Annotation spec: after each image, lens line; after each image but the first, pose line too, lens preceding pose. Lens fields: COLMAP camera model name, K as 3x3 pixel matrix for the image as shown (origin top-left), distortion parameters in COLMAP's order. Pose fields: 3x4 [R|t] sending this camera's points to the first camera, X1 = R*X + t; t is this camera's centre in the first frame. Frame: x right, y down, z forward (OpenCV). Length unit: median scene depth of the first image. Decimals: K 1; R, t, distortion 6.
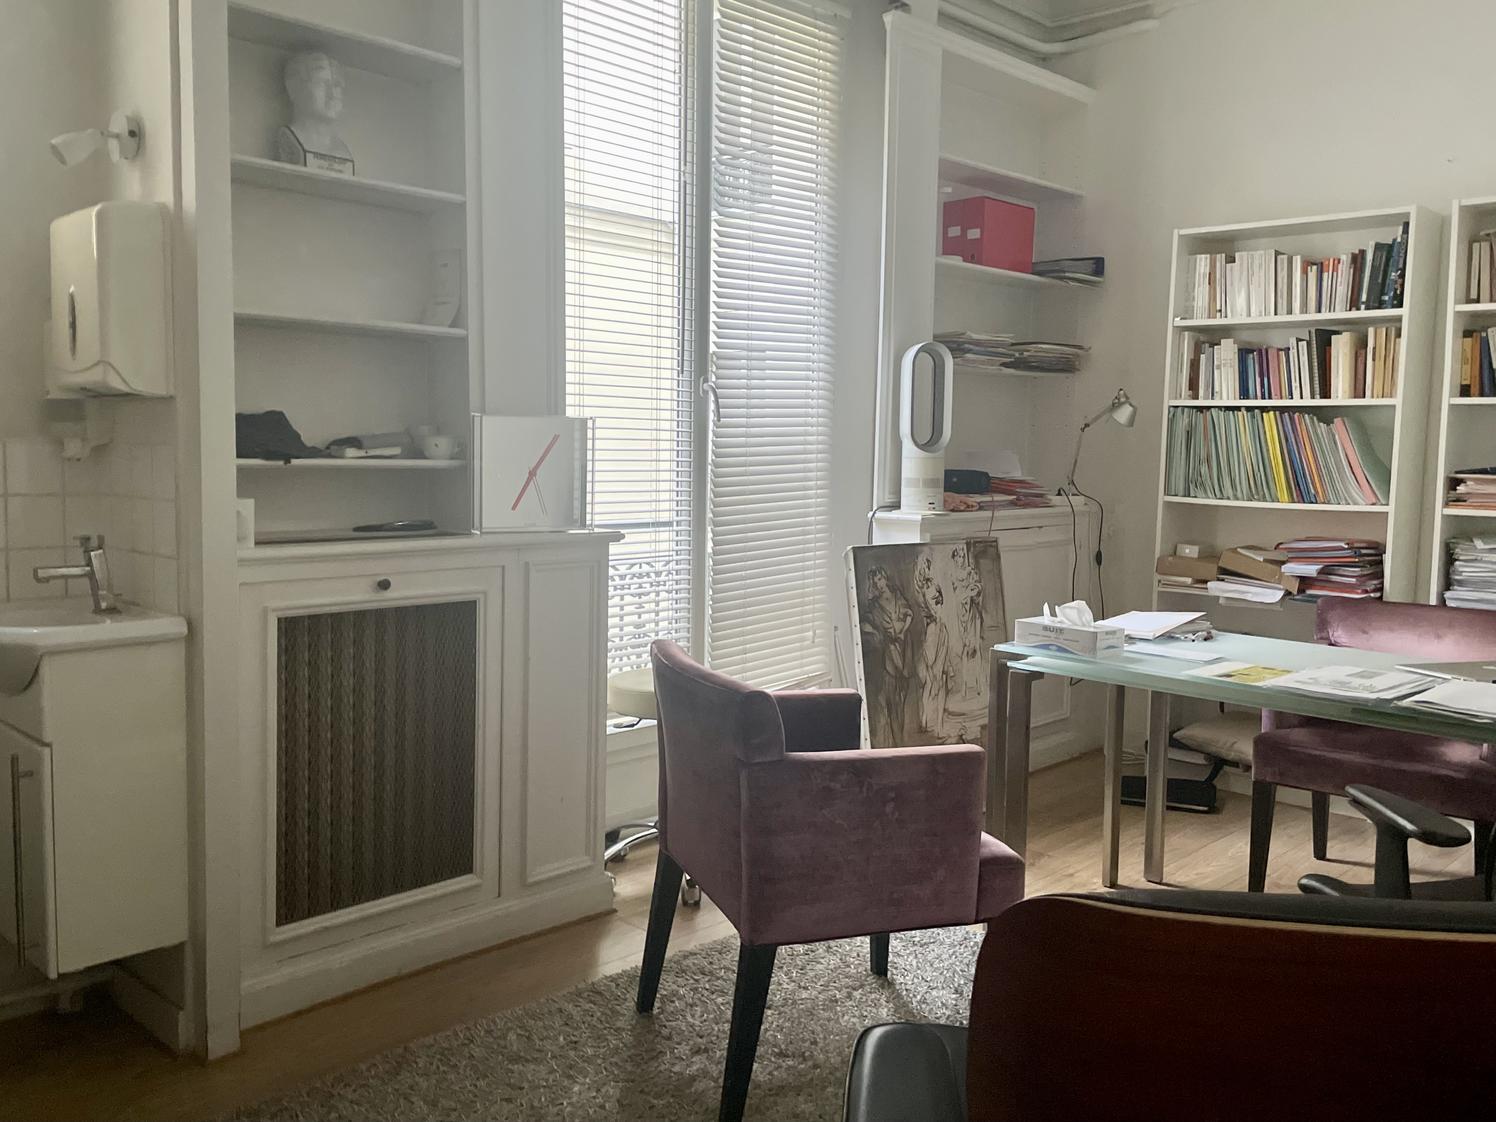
lens RADIAL K [[1242.2, 0, 748.0], [0, 1242.2, 561.0], [0, 0, 1]] dist [0.098779, -0.145311]
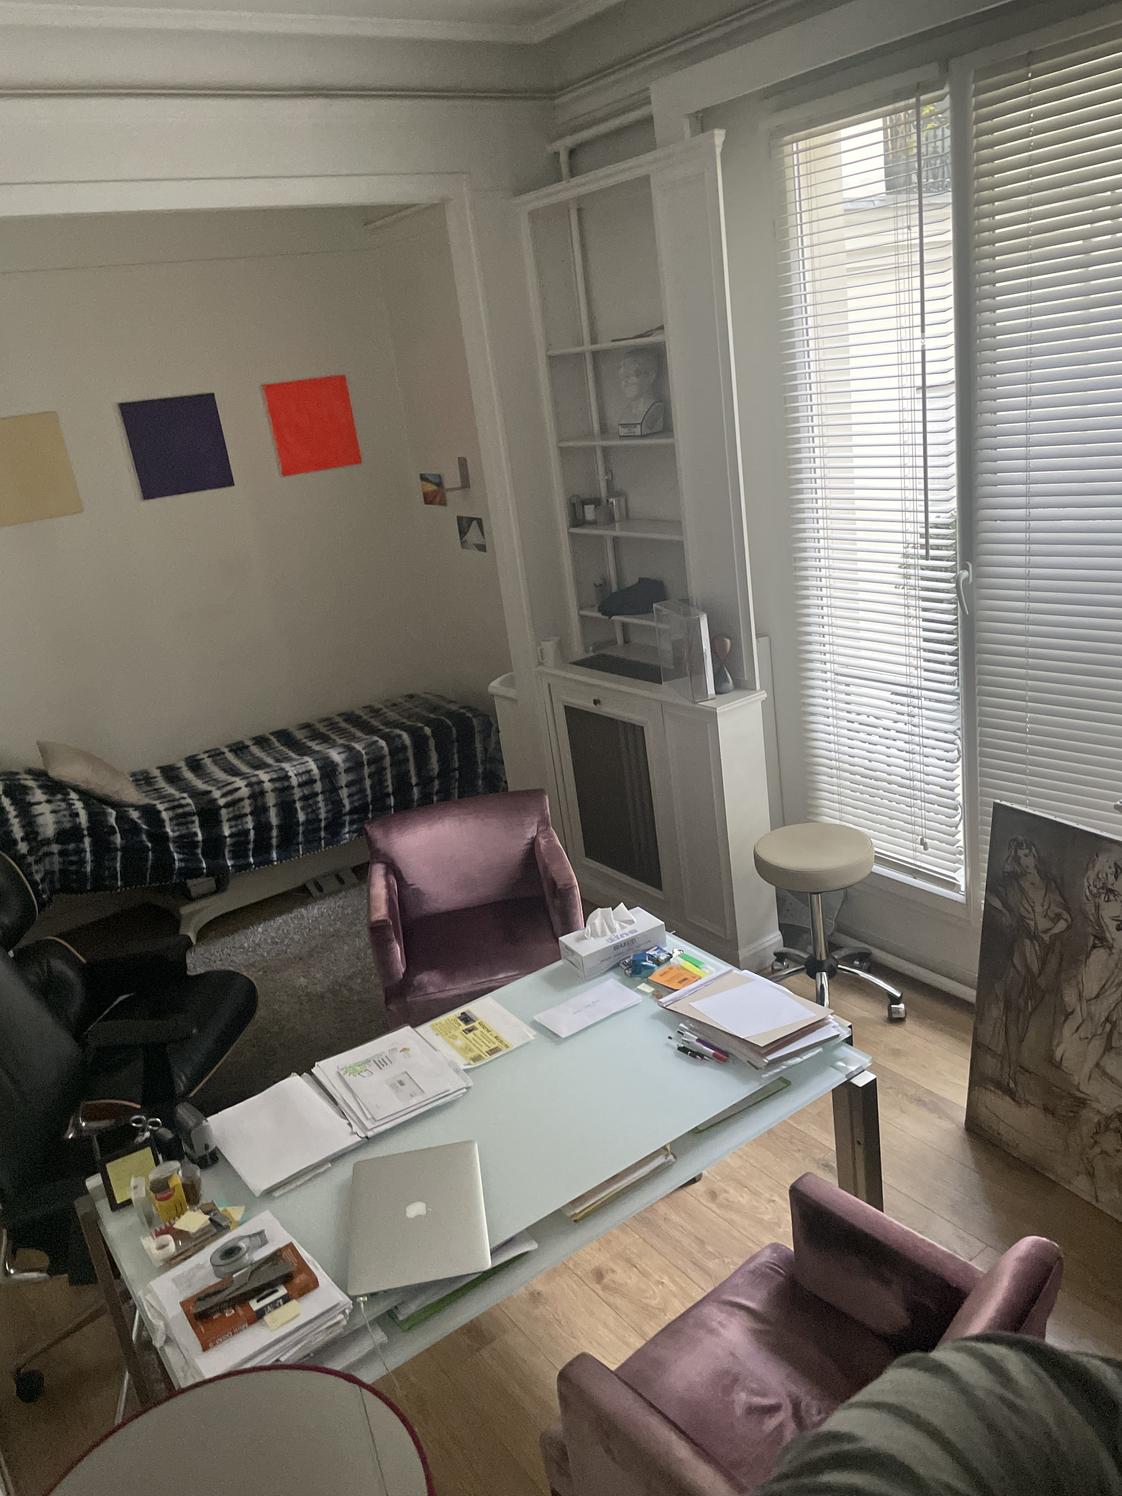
lens RADIAL K [[1190.0, 0, 561.0], [0, 1190.0, 748.0], [0, 0, 1]] dist [0.104514, -0.204257]
pose [[-0.201610, 0.315162, -0.927376, 0.839355], [0.024319, 0.948137, 0.316931, -0.294301], [0.979164, 0.041343, -0.198818, 0.853857]]
